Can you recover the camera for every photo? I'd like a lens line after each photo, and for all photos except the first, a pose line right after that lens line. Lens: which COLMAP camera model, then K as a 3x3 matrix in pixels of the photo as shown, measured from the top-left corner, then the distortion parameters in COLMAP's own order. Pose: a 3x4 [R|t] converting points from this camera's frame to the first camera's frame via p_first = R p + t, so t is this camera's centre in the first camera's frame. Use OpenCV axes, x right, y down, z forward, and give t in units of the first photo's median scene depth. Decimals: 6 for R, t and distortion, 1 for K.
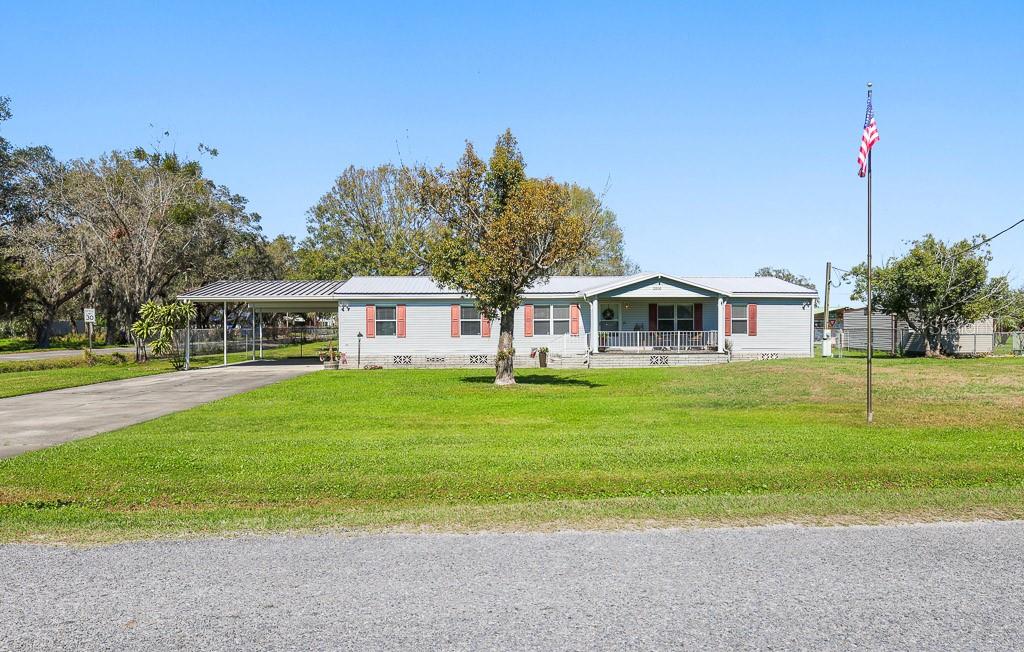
lens RADIAL K [[659.1, 0, 513.9], [0, 659.1, 326.0], [0, 0, 1]] dist [-0.001300, -0.000709]
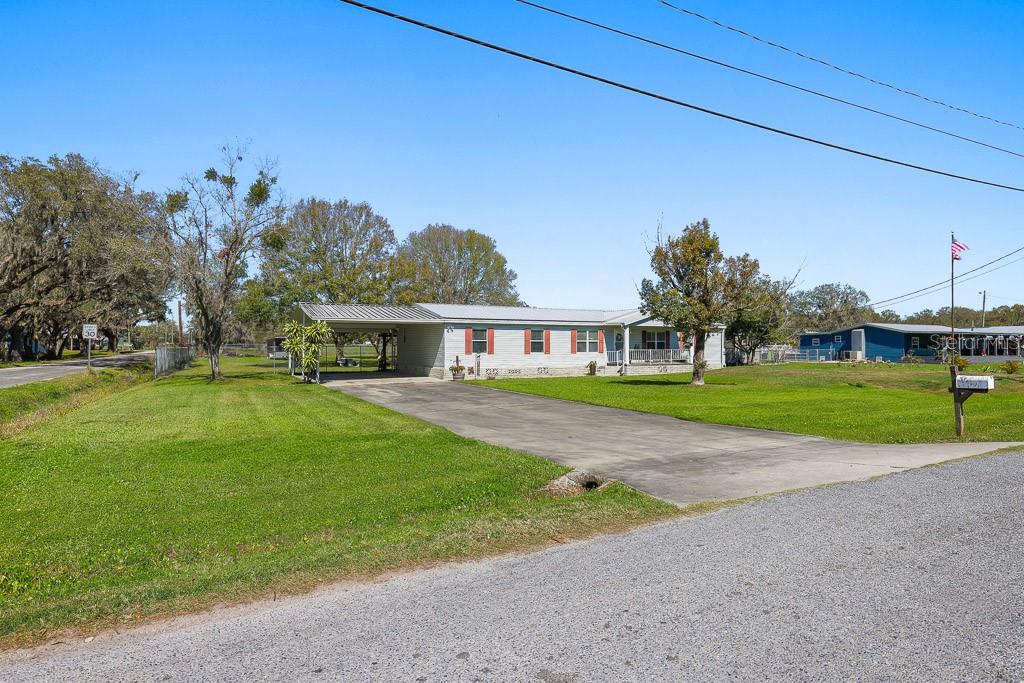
lens RADIAL K [[564.9, 0, 514.7], [0, 564.9, 340.0], [0, 0, 1]] dist [-0.001421, -0.000544]
pose [[0.894603, 0.008852, 0.446774, -0.609636], [-0.004382, 0.999929, -0.011037, 0.002051], [-0.446840, 0.007916, 0.894579, 0.013330]]
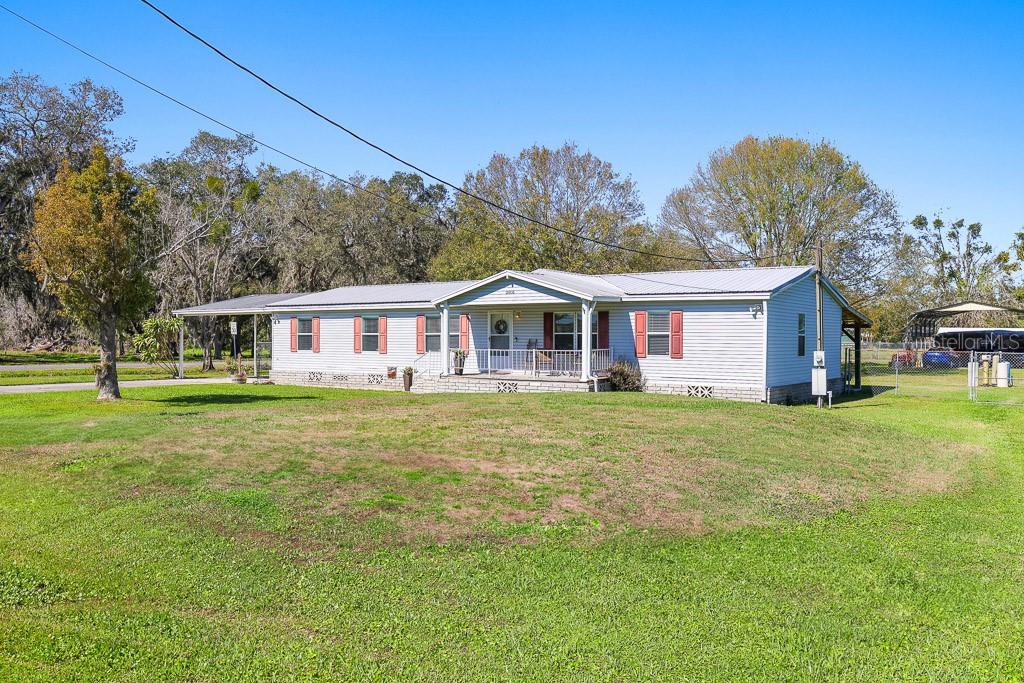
lens RADIAL K [[850.8, 0, 509.6], [0, 850.8, 340.6], [0, 0, 1]] dist [-0.000894, -0.006821]
pose [[0.786708, 0.007678, -0.617277, 0.776101], [-0.009149, 0.999958, 0.000778, -0.002565], [0.617257, 0.005035, 0.786746, 0.227807]]
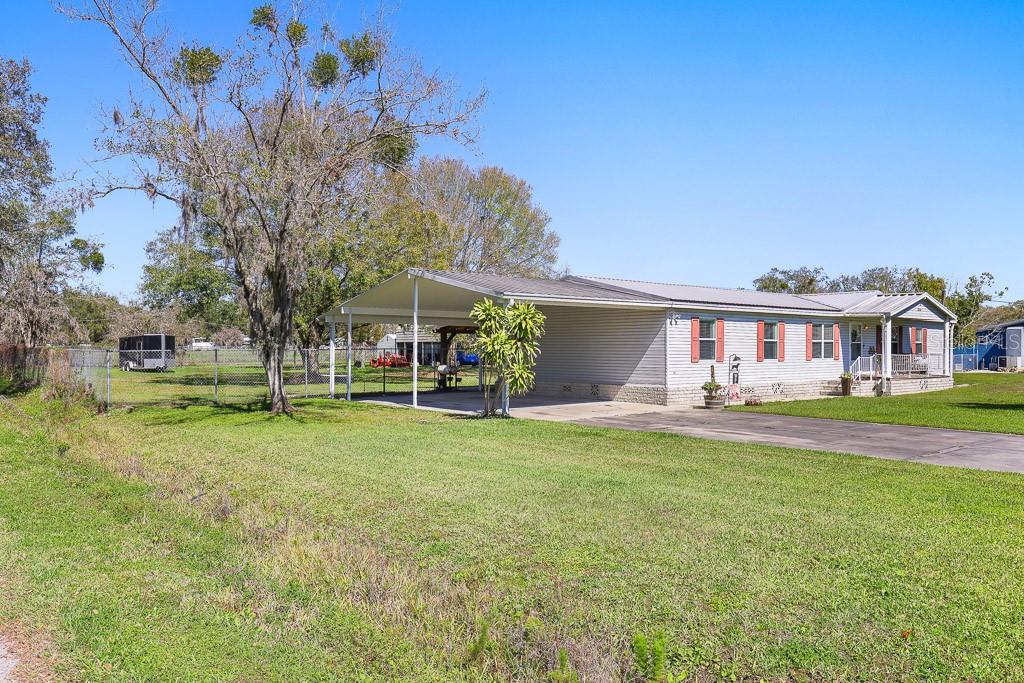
lens RADIAL K [[784.5, 0, 517.4], [0, 784.5, 349.4], [0, 0, 1]] dist [0.008581, -0.000623]
pose [[0.794651, 0.005659, 0.607040, -0.895994], [-0.005266, 0.999983, -0.002429, 0.006381], [-0.607044, -0.001266, 0.794667, 0.425742]]
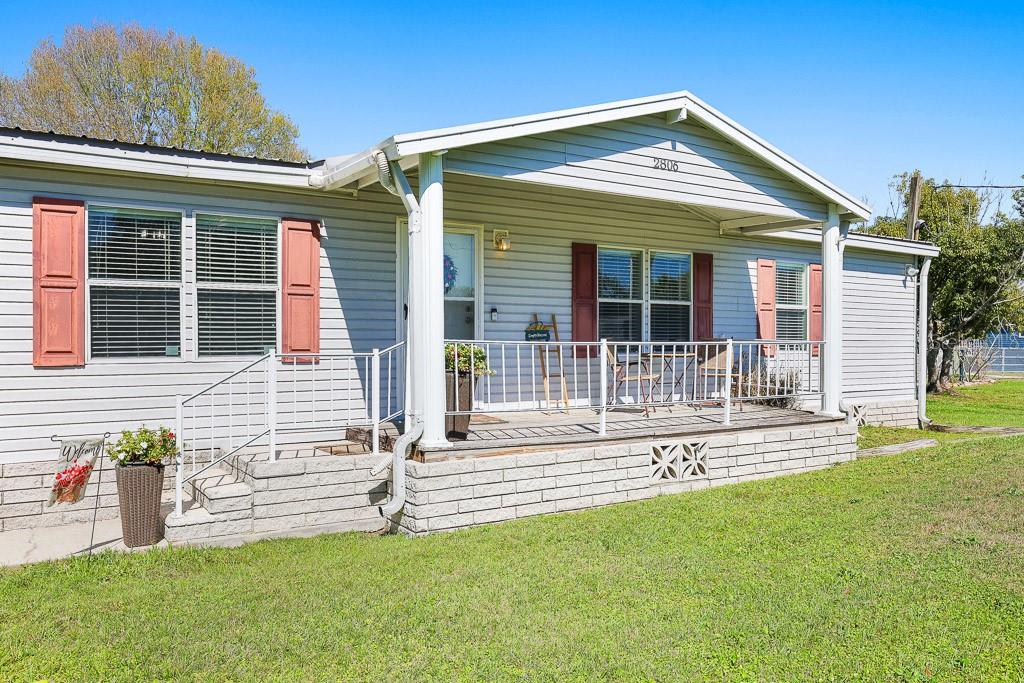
lens RADIAL K [[755.3, 0, 512.9], [0, 755.3, 340.5], [0, 0, 1]] dist [-0.000855, -0.001263]
pose [[0.876588, 0.004924, 0.481216, 0.032548], [-0.001450, 0.999970, -0.007592, 0.009838], [-0.481239, 0.005958, 0.876569, 0.746612]]
